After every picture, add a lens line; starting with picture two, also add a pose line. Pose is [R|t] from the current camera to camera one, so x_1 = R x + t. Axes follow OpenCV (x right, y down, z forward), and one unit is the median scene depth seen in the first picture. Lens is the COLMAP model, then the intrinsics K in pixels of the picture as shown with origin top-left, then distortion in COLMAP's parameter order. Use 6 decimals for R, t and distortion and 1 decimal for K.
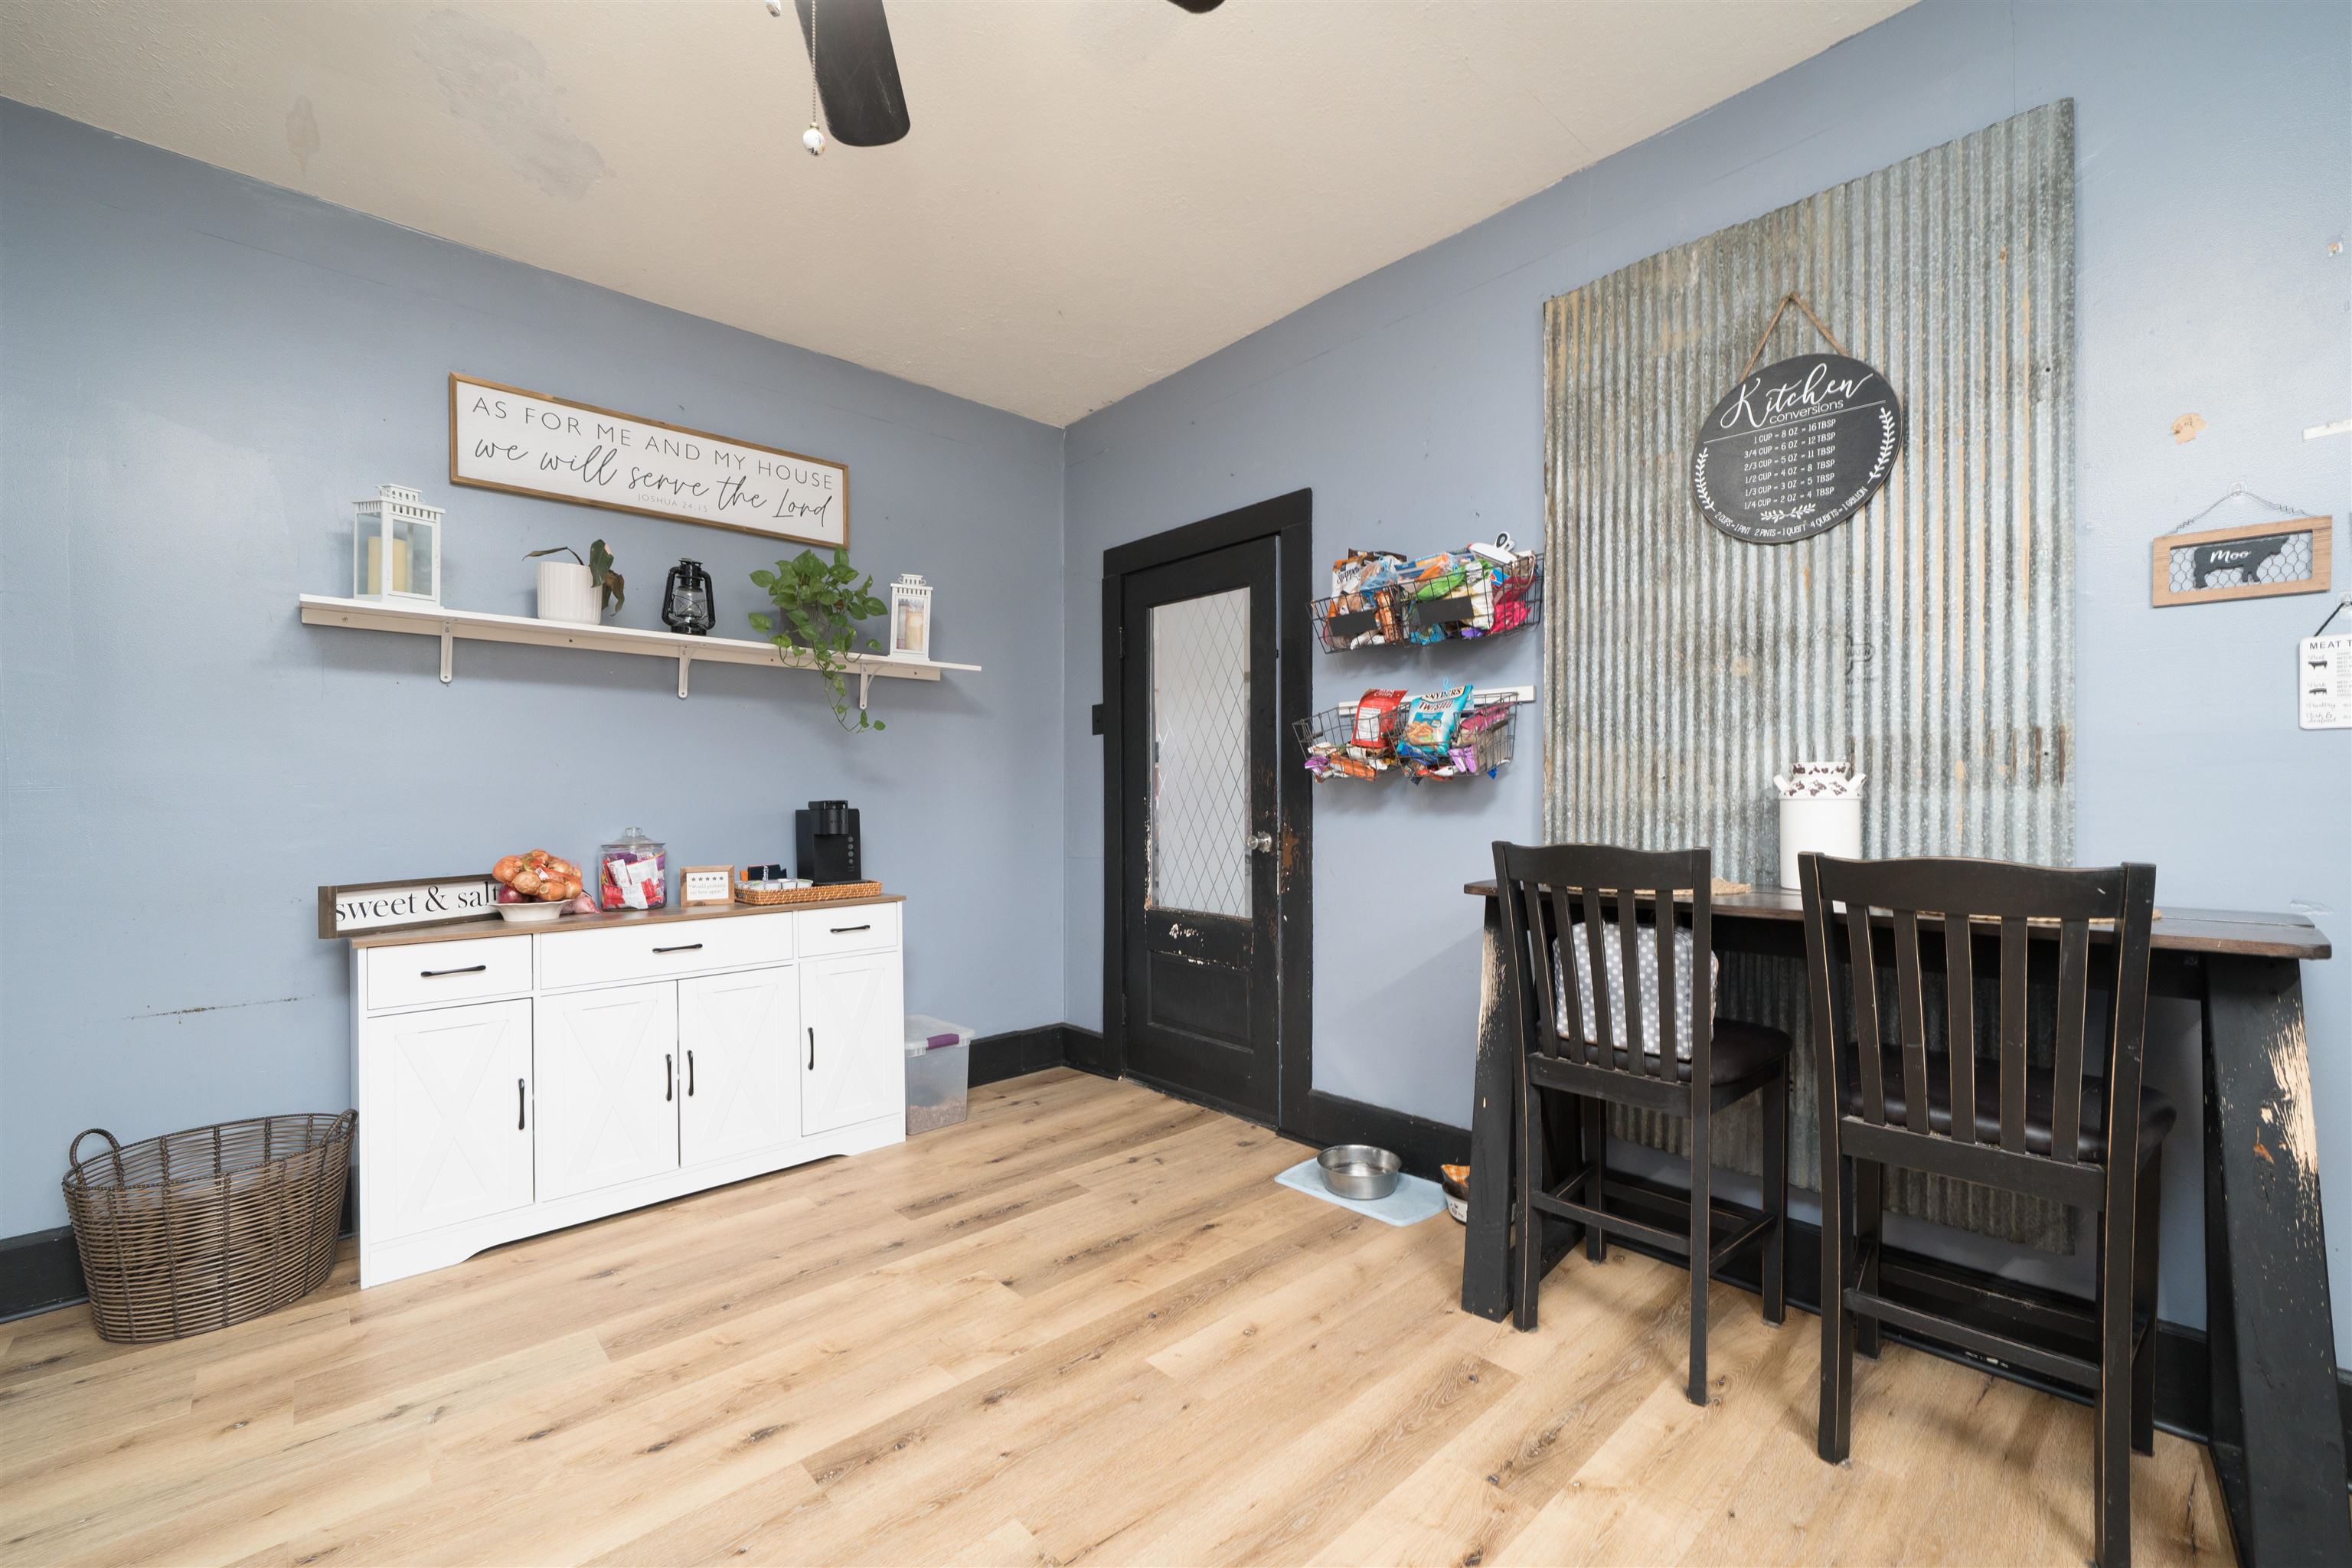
lens RADIAL K [[971.7, 0, 1174.2], [0, 971.7, 789.7], [0, 0, 1]] dist [0.001503, -0.000059]
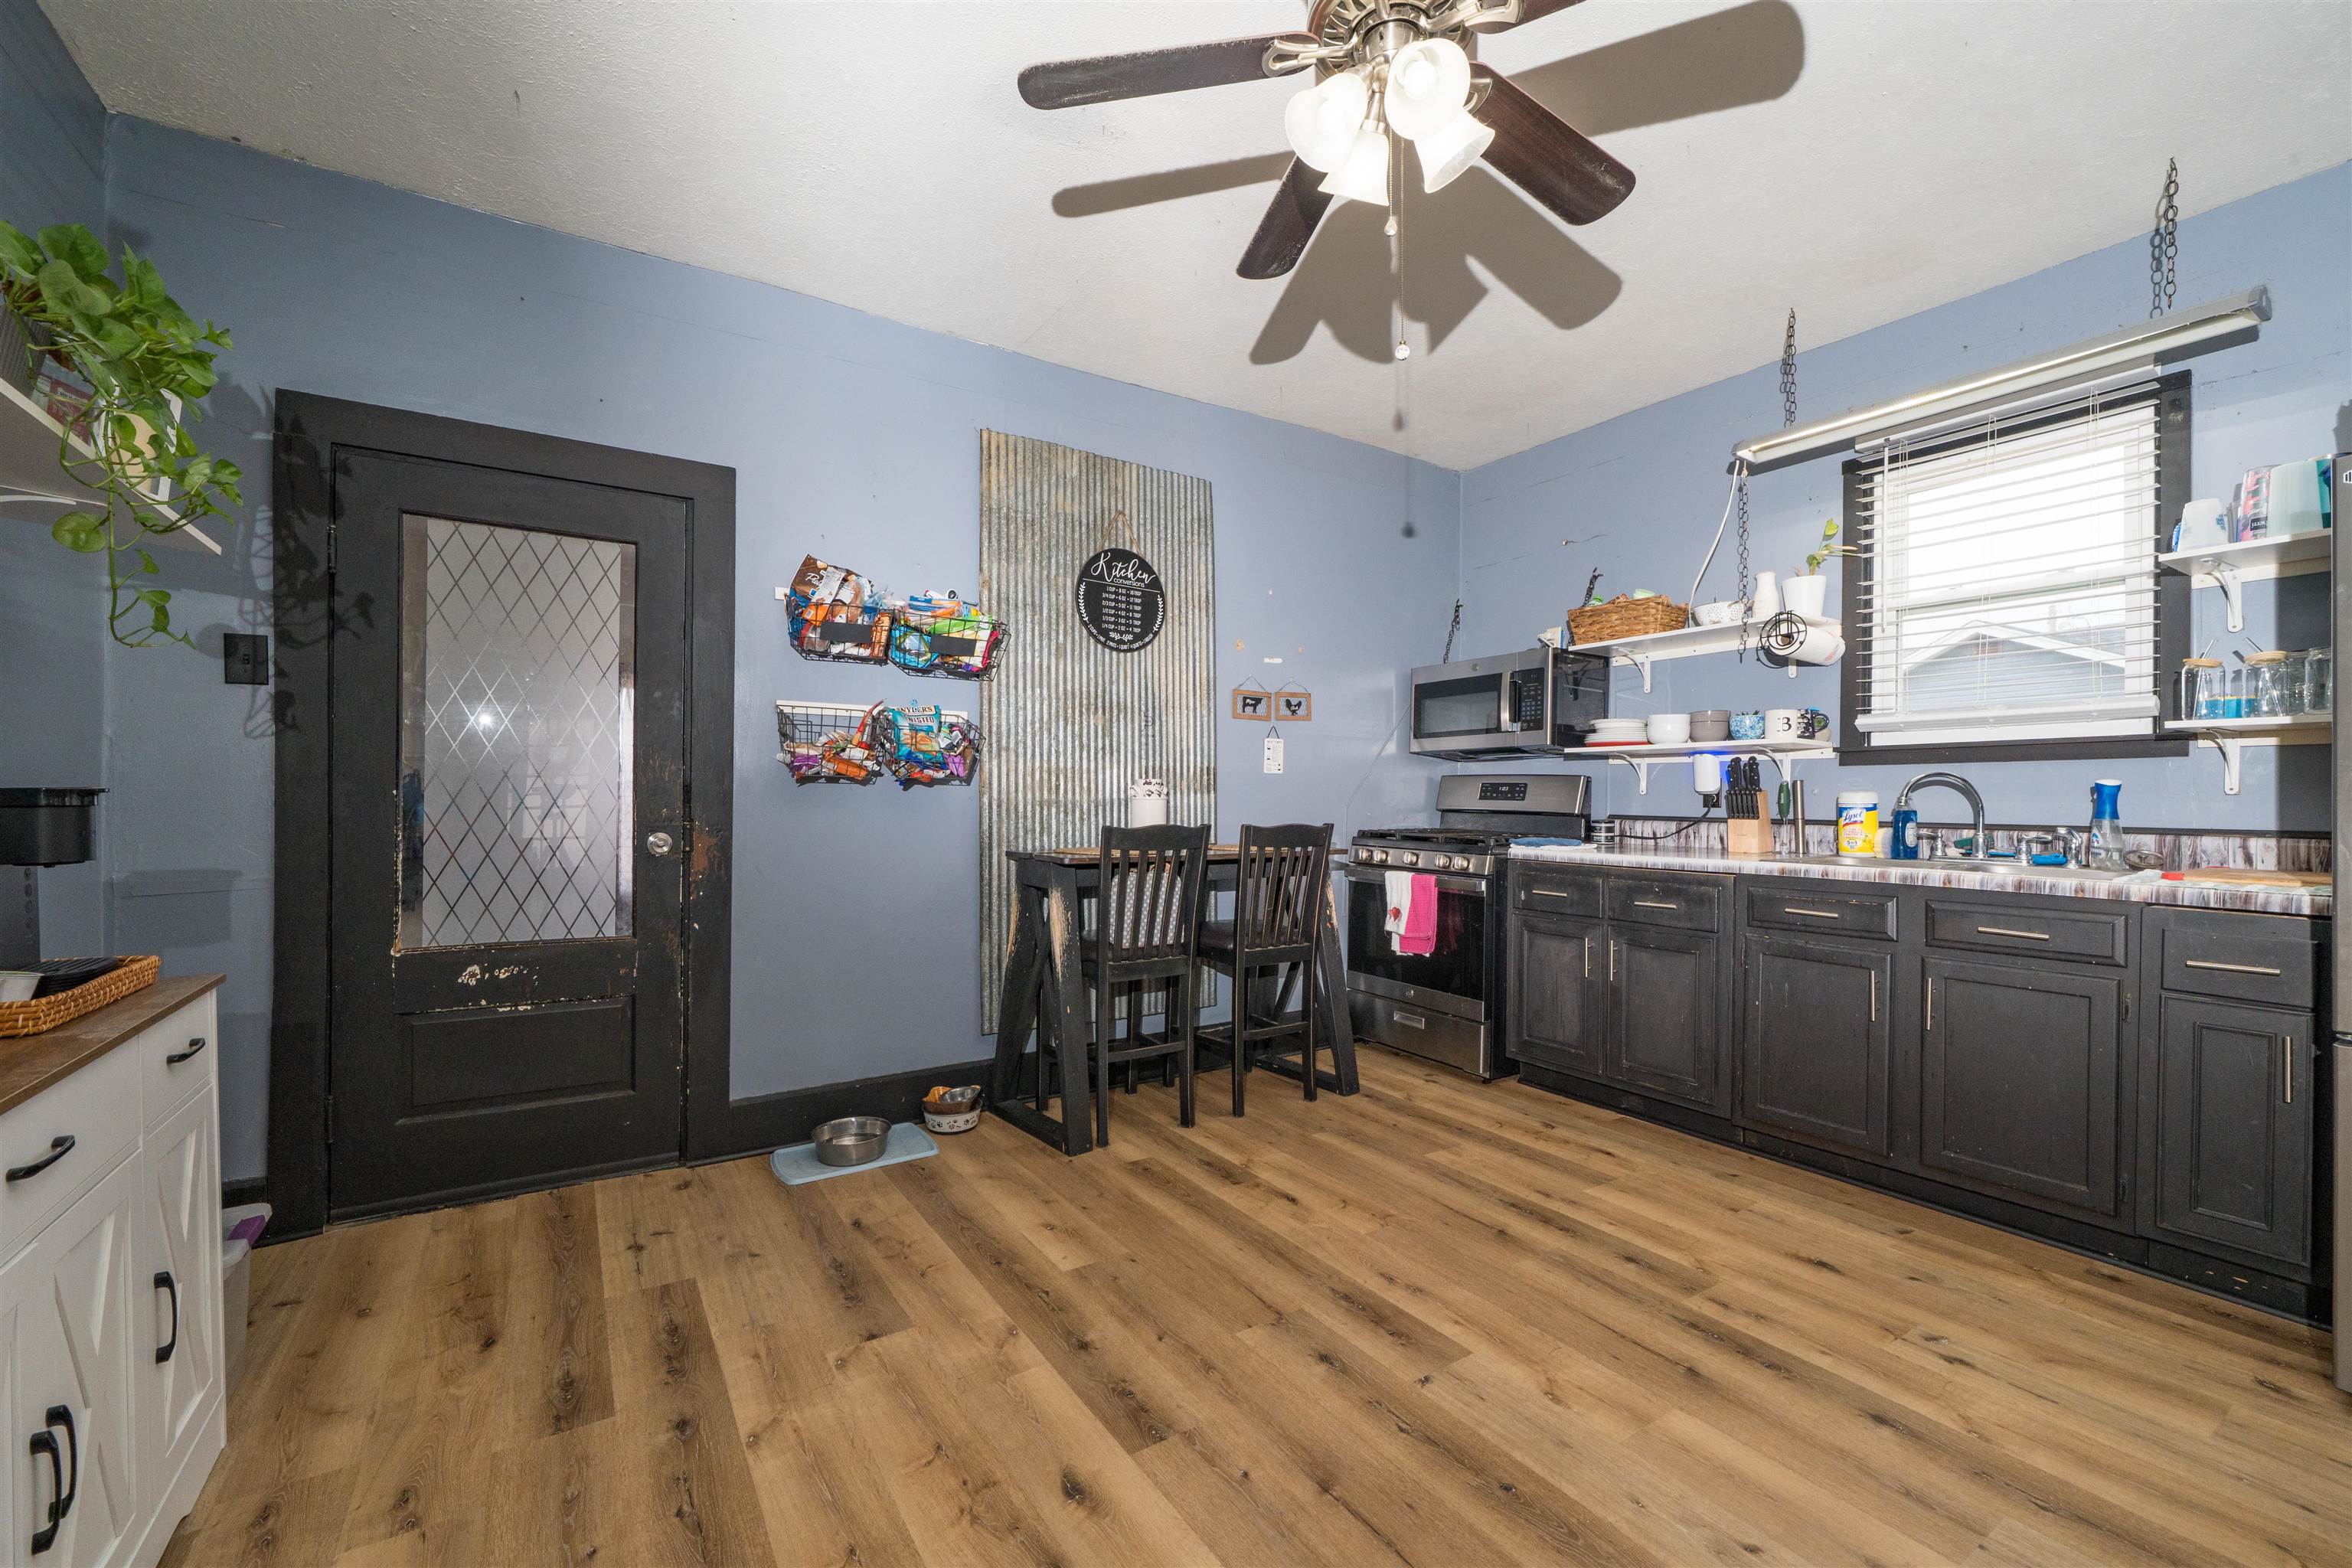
lens RADIAL K [[948.8, 0, 1176.0], [0, 948.8, 784.0], [0, 0, 1]] dist [-0.000758, -0.000072]
pose [[0.164915, 0.022706, 0.986046, -0.994233], [-0.012154, 0.999706, -0.020988, 0.017532], [-0.986233, -0.008523, 0.165143, 0.588700]]
